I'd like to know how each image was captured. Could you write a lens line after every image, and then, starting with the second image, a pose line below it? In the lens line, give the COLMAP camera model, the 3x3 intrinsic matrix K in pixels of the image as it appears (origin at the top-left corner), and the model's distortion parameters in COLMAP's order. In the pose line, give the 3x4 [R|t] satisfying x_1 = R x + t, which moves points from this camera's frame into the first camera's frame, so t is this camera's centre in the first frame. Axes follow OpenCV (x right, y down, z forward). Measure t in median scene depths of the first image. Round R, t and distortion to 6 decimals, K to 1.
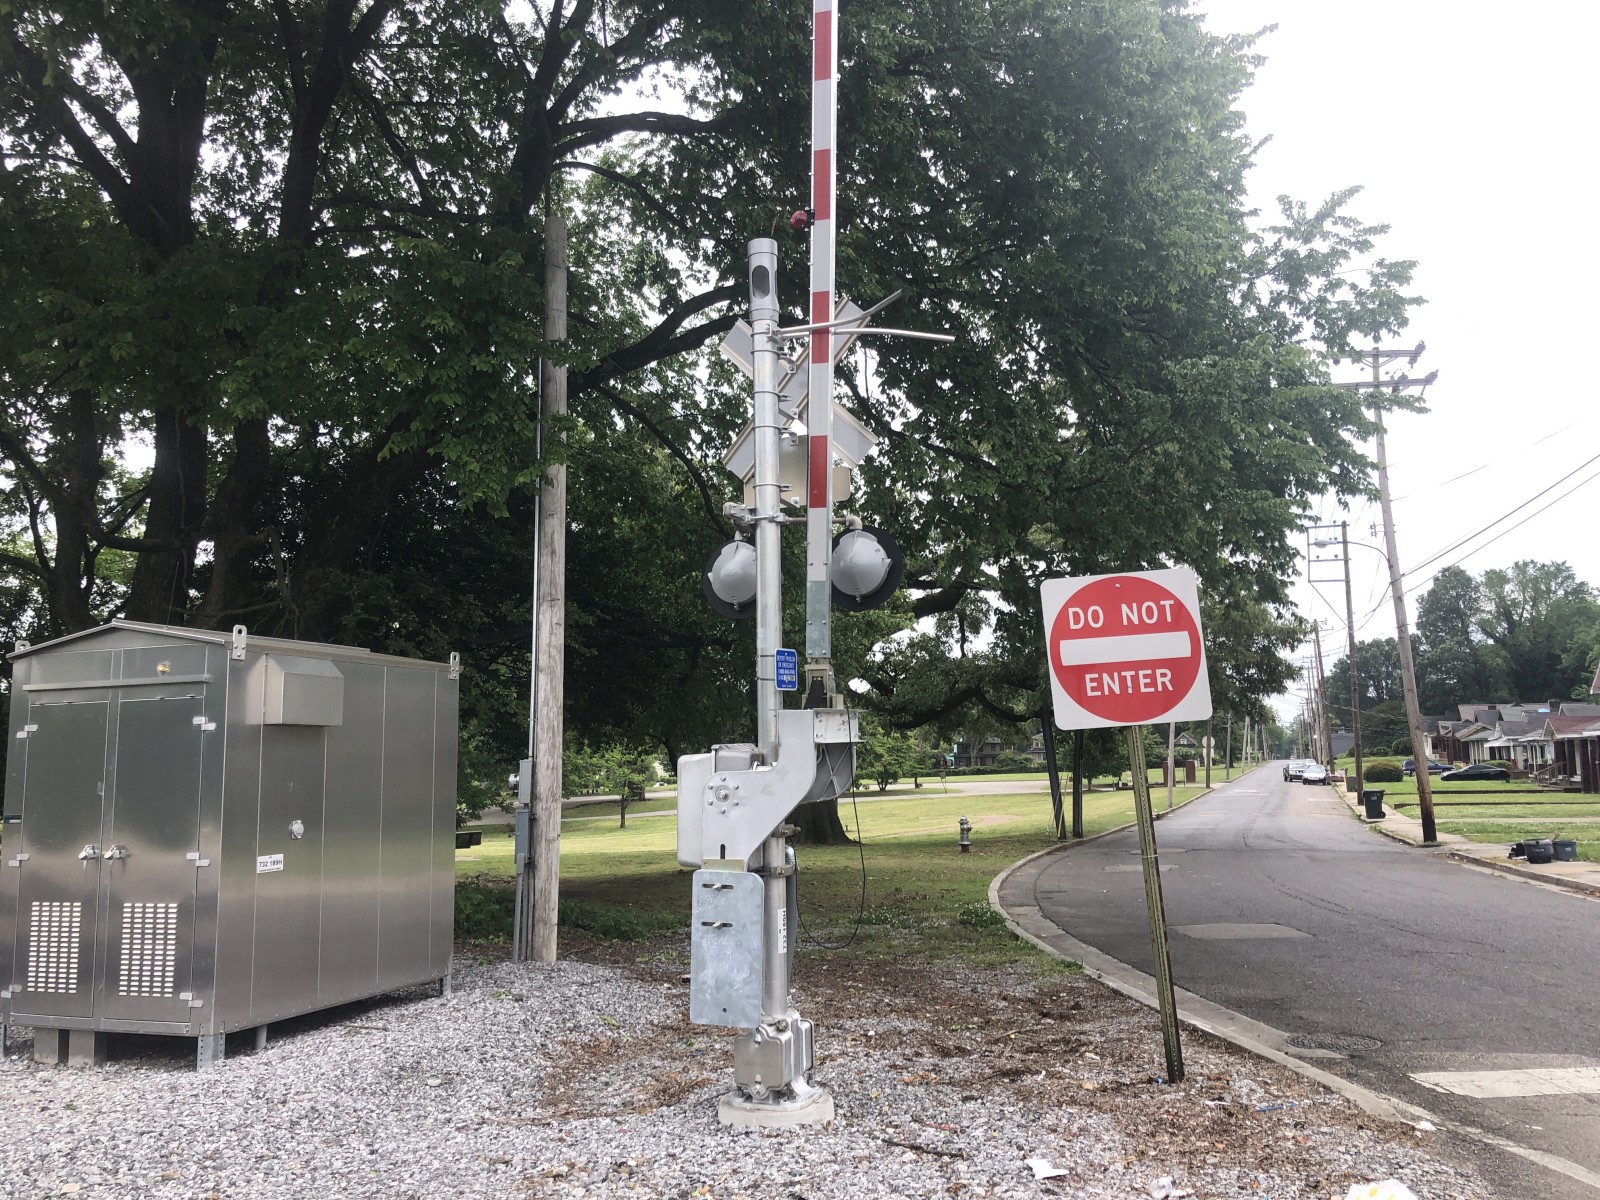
lens RADIAL K [[1311.6, 0, 815.4], [0, 1311.6, 571.6], [0, 0, 1]] dist [0.030531, -0.035010]
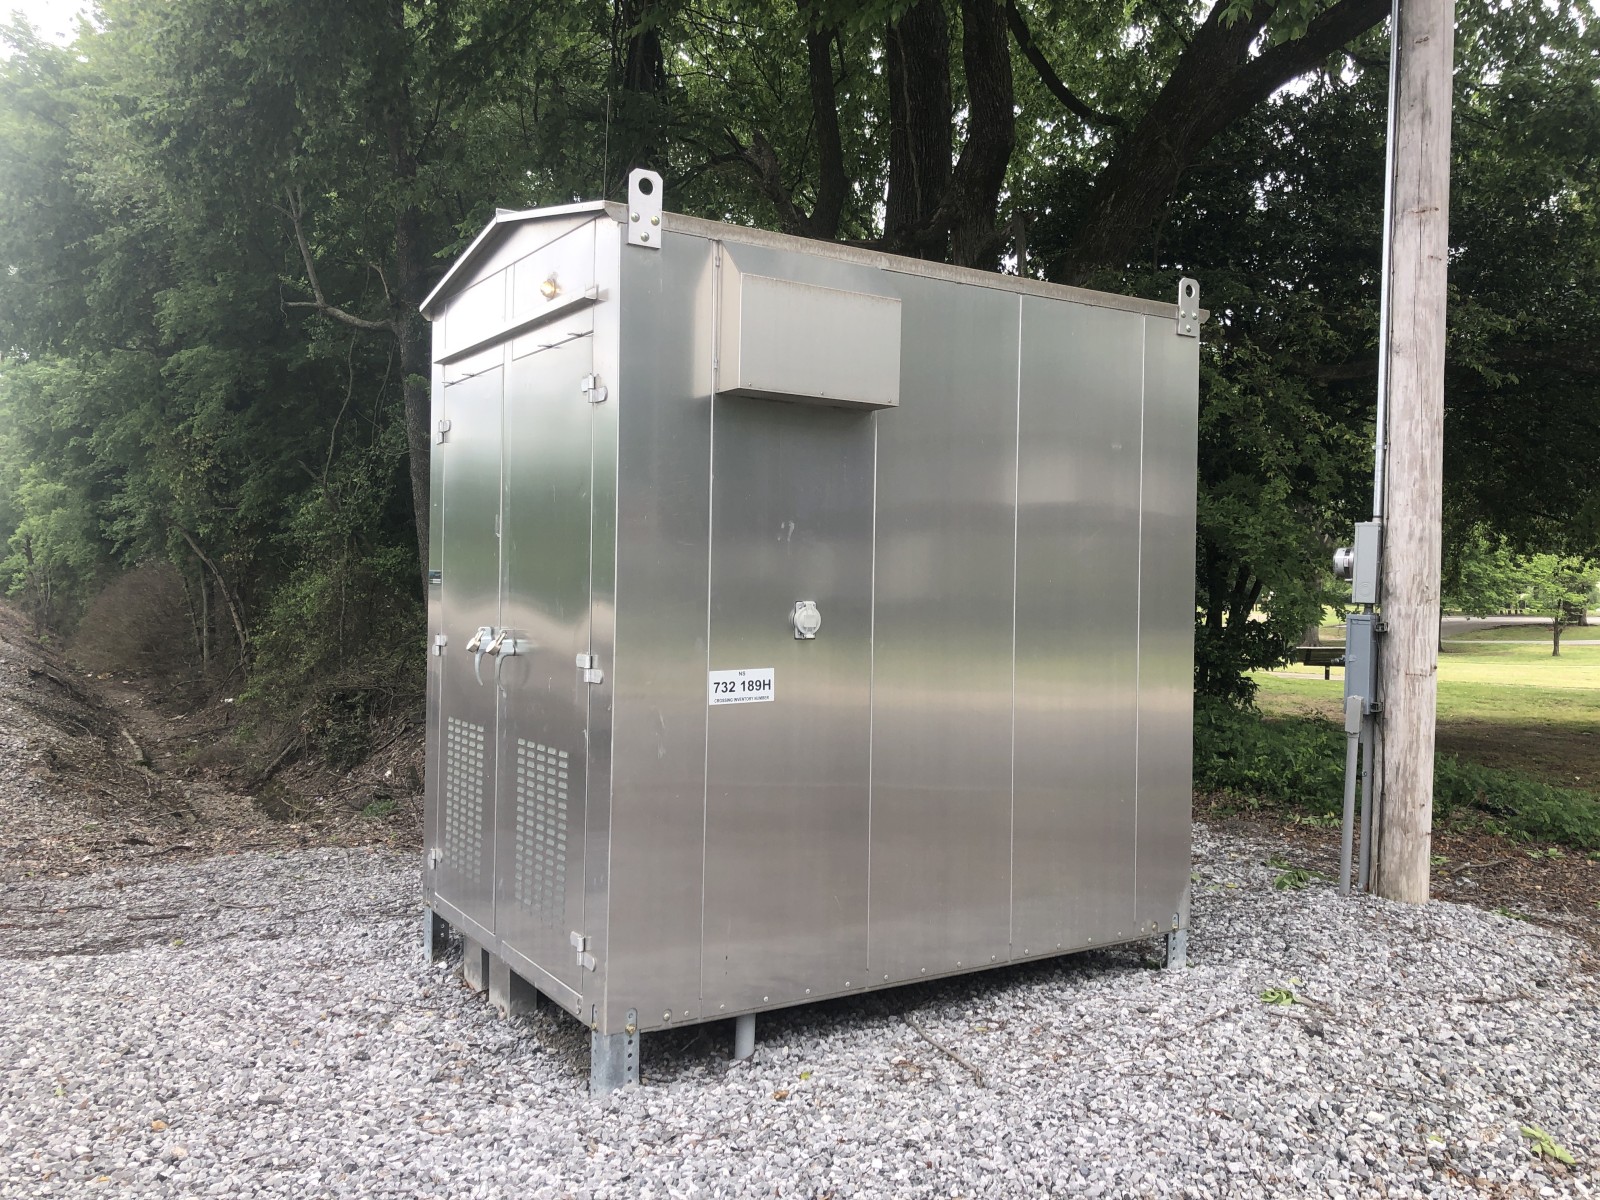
lens RADIAL K [[1311.6, 0, 815.4], [0, 1311.6, 571.6], [0, 0, 1]] dist [0.030531, -0.035010]
pose [[0.792651, 0.029119, -0.608979, -0.073464], [0.057598, 0.990815, 0.122347, 0.085899], [0.606948, -0.132055, 0.783693, 0.451043]]
